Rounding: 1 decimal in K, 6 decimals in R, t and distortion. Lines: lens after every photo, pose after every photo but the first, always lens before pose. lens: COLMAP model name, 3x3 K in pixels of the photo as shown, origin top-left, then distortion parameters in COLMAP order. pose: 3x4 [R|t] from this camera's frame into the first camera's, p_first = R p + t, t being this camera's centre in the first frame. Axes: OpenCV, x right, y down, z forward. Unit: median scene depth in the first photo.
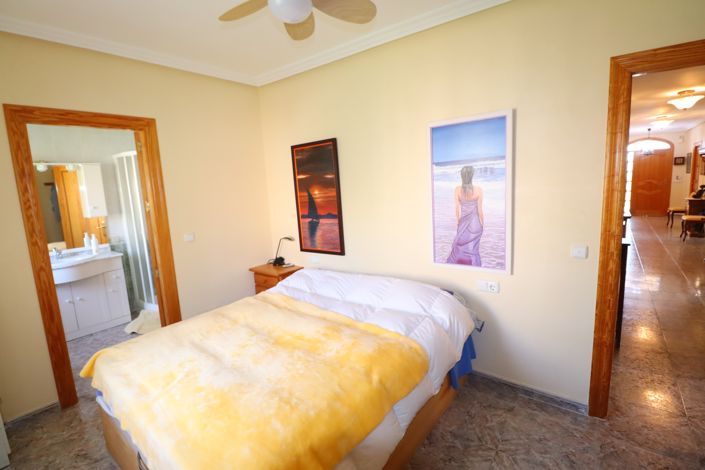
lens RADIAL K [[327.2, 0, 356.3], [0, 327.2, 232.9], [0, 0, 1]] dist [0.000270, -0.008753]
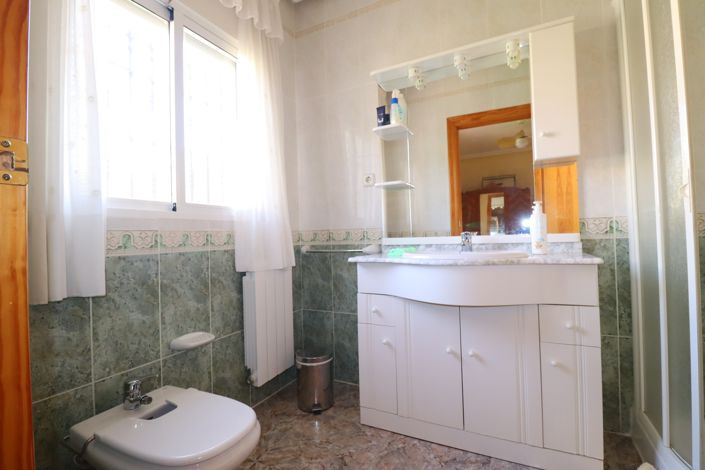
lens RADIAL K [[327.2, 0, 356.3], [0, 327.2, 232.9], [0, 0, 1]] dist [0.000270, -0.008753]
pose [[0.191062, 0.032596, -0.981037, -0.426764], [-0.121153, 0.992589, 0.009385, 0.060565], [0.974072, 0.117062, 0.193596, 0.663270]]
